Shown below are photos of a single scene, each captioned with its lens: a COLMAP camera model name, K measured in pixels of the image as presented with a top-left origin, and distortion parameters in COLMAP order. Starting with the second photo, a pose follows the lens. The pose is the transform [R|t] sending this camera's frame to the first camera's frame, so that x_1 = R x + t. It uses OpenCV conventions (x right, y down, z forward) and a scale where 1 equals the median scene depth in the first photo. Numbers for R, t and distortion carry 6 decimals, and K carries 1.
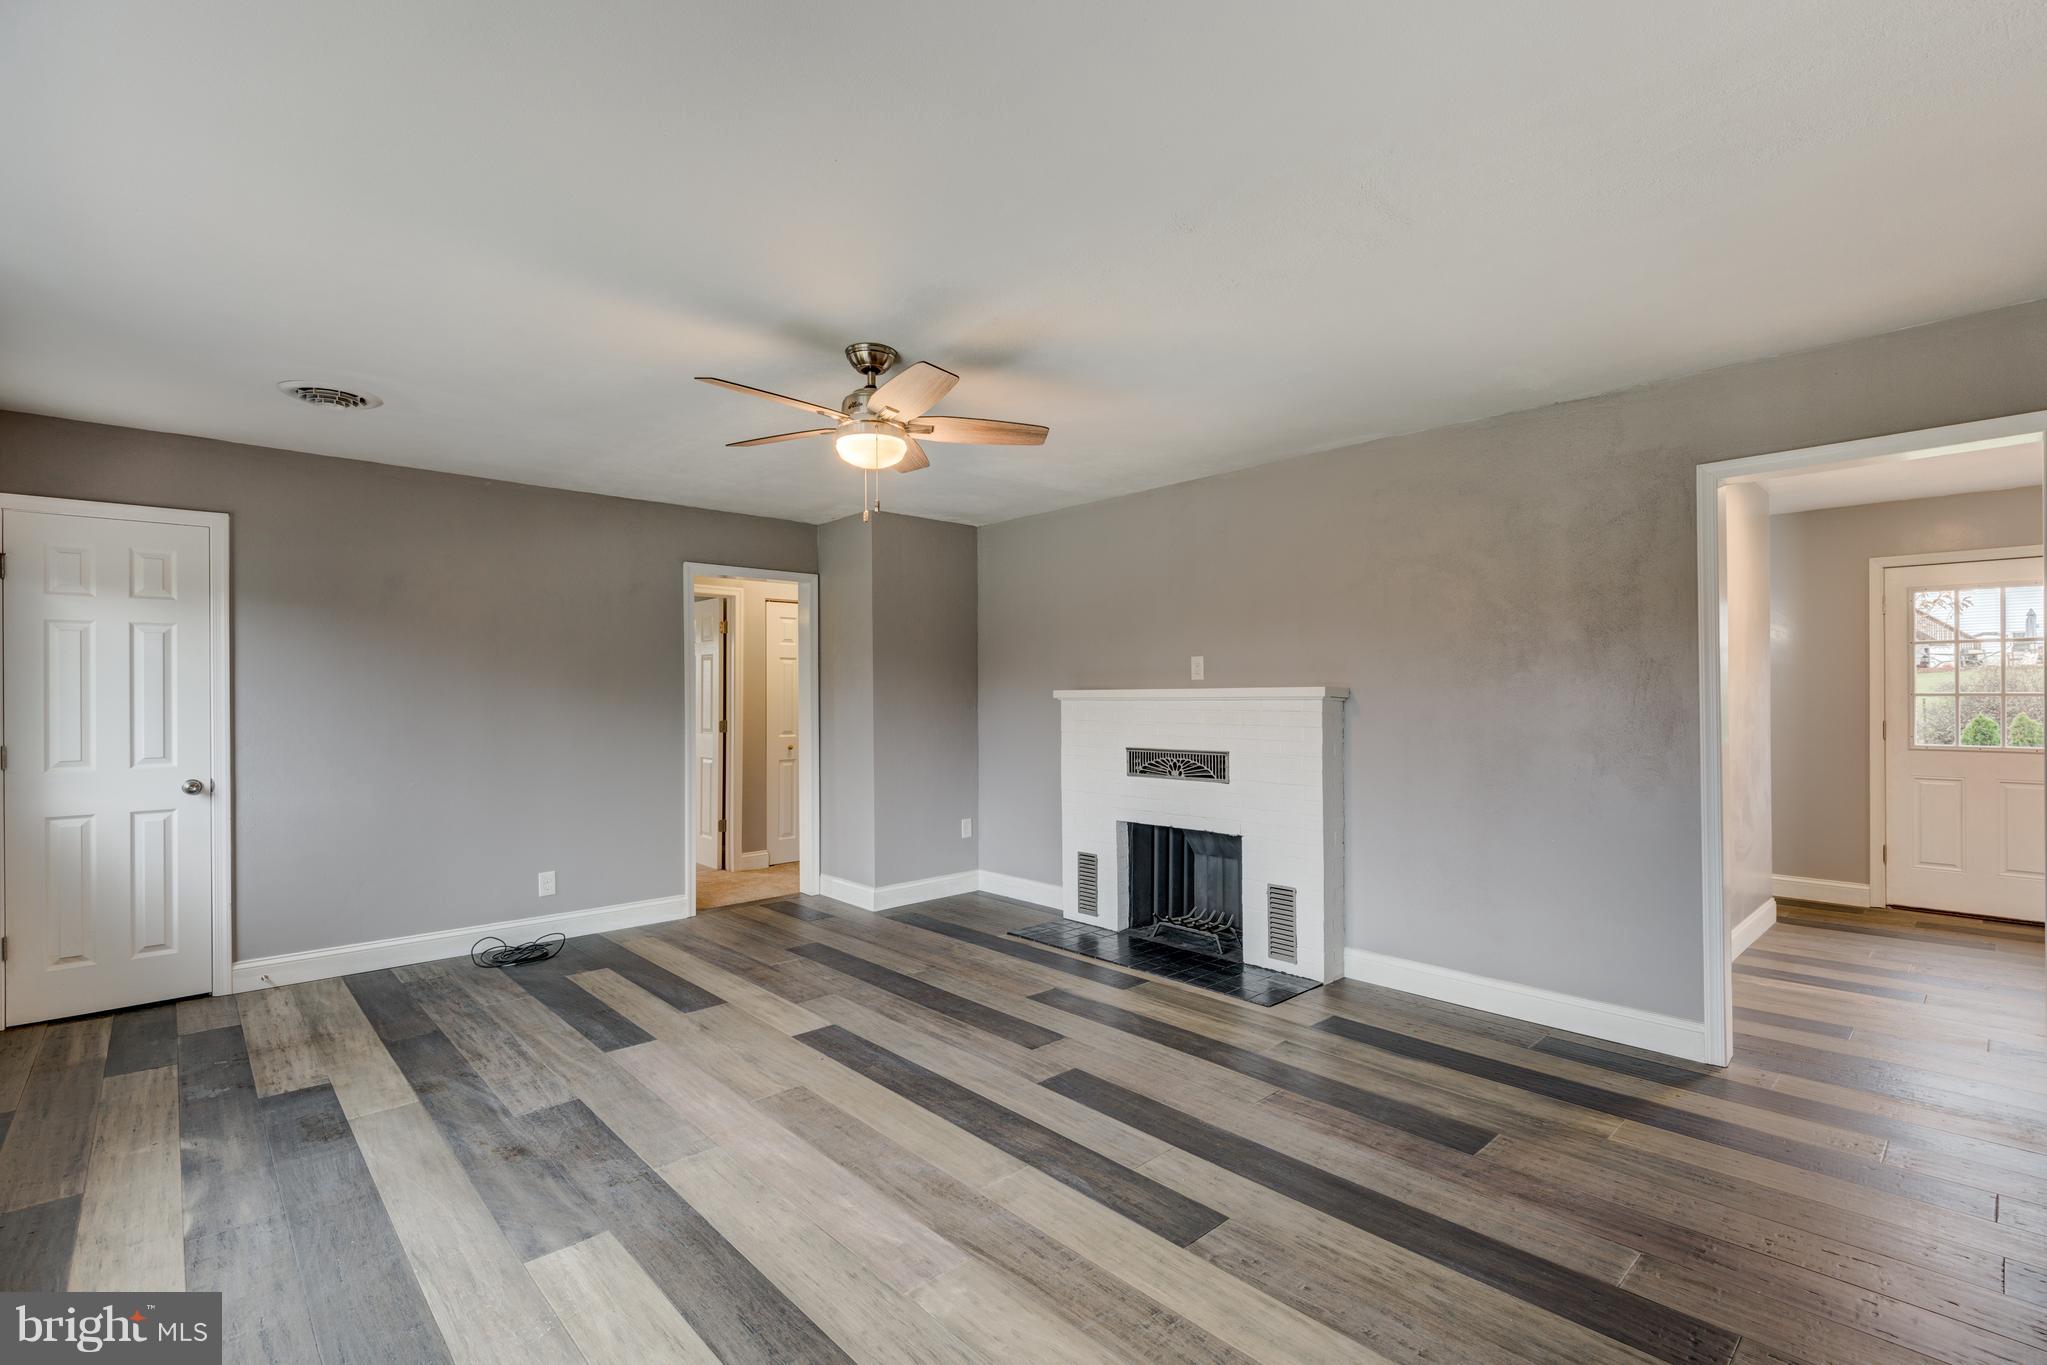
lens RADIAL K [[926.8, 0, 1014.7], [0, 926.8, 694.9], [0, 0, 1]] dist [0.022572, -0.003306]
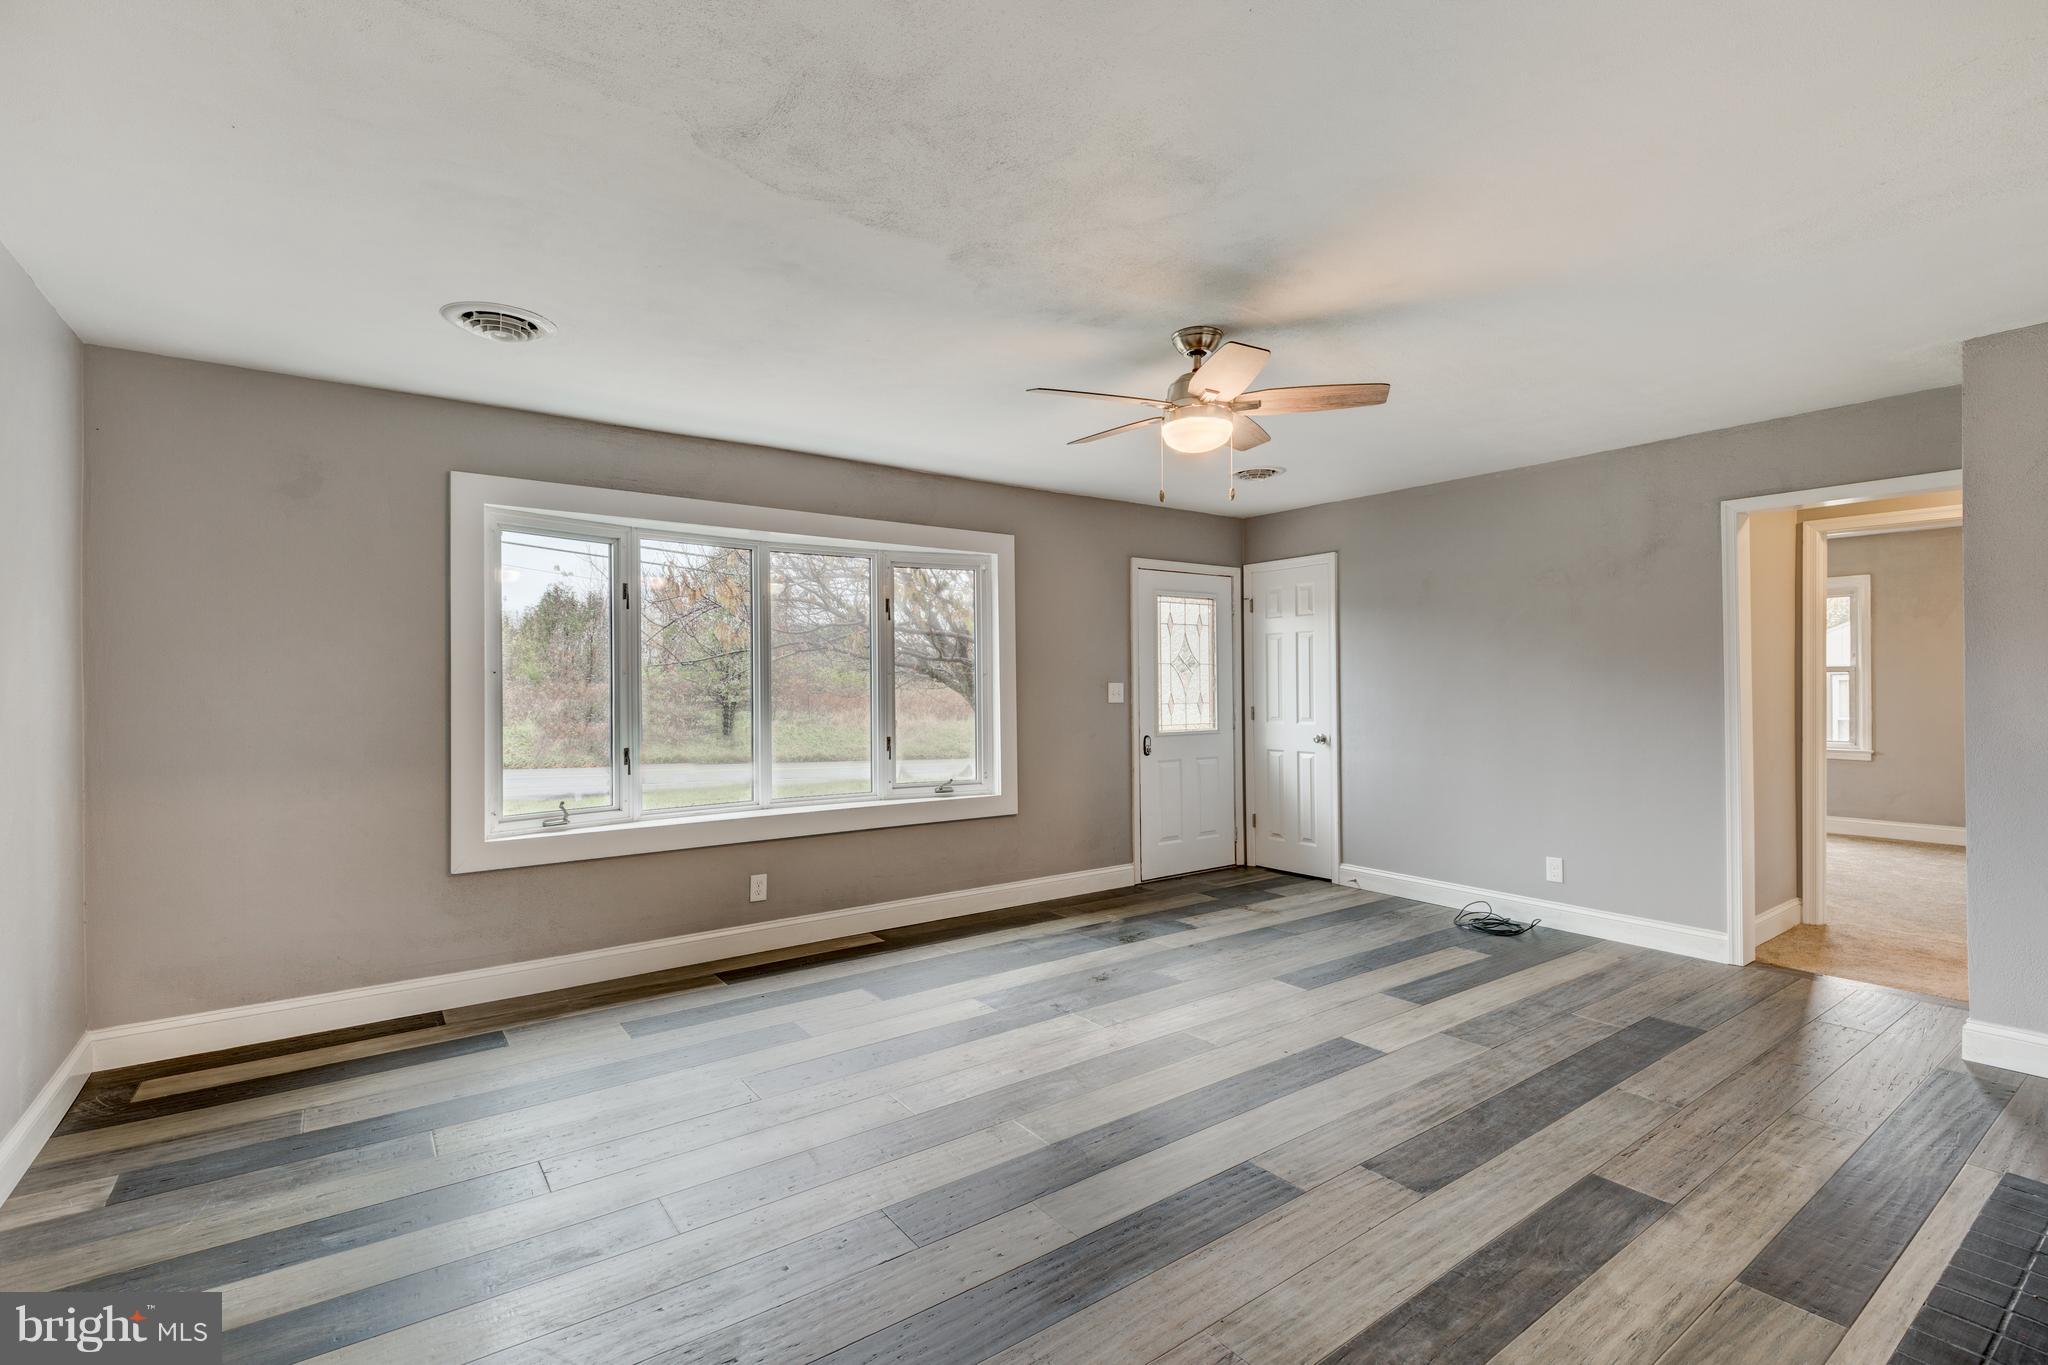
lens RADIAL K [[927.3, 0, 1030.6], [0, 927.3, 687.3], [0, 0, 1]] dist [0.022572, -0.003306]
pose [[-0.097822, 0.010206, -0.995152, 0.685810], [0.005968, 0.999935, 0.009668, -0.000722], [0.995186, -0.004993, -0.097877, 0.727851]]
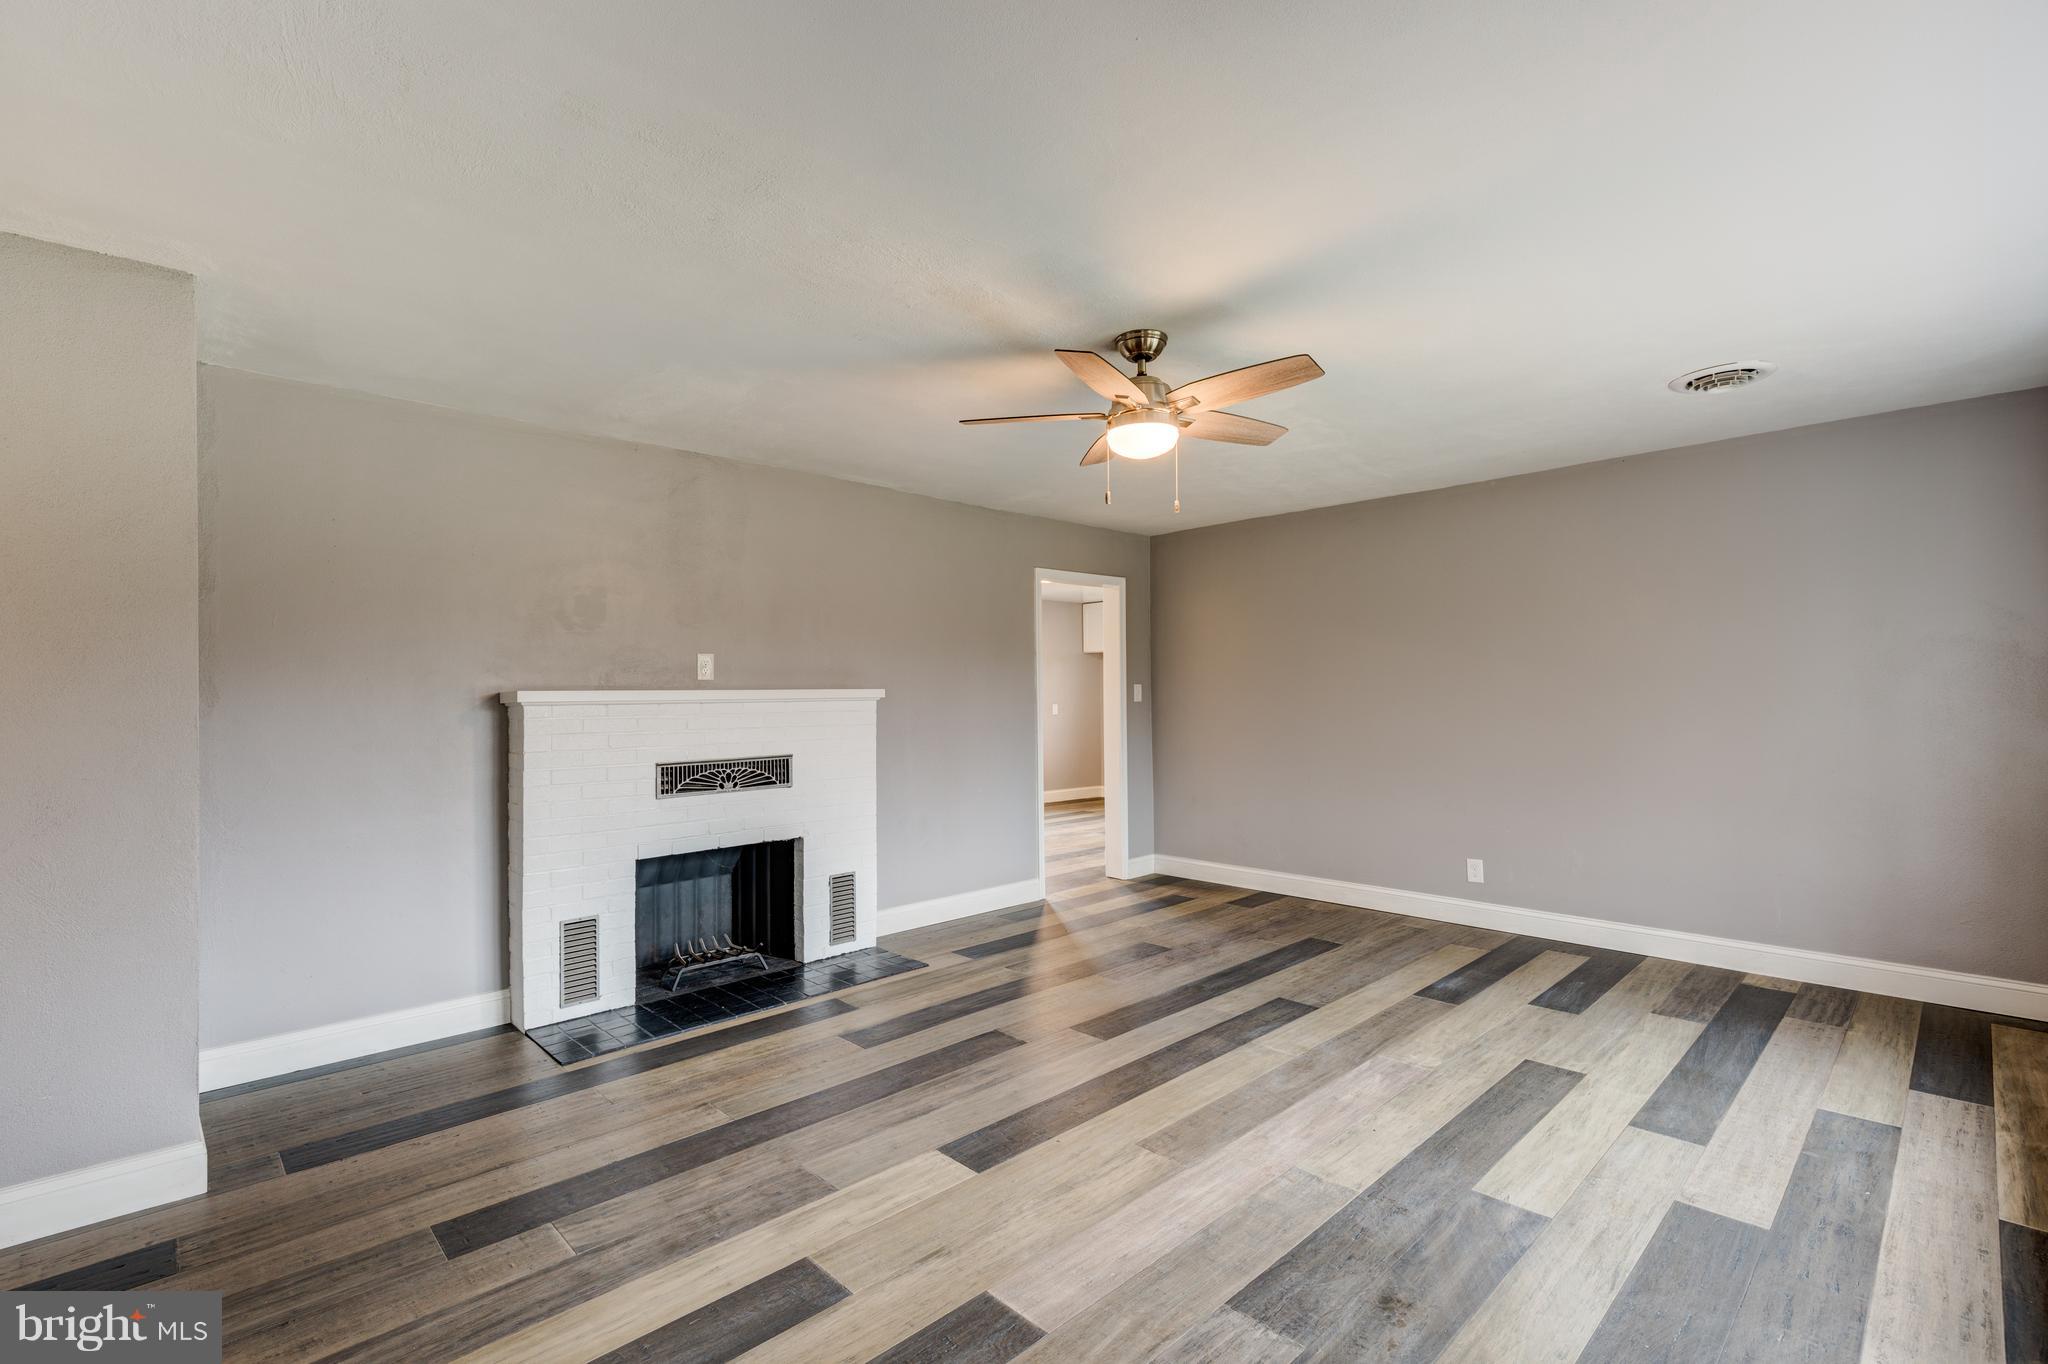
lens RADIAL K [[927.3, 0, 1022.2], [0, 927.3, 692.3], [0, 0, 1]] dist [0.022572, -0.003306]
pose [[-0.030003, 0.008200, 0.999516, -0.891633], [0.006958, 0.999944, -0.007995, 0.005728], [-0.999526, 0.006715, -0.030059, 0.920839]]
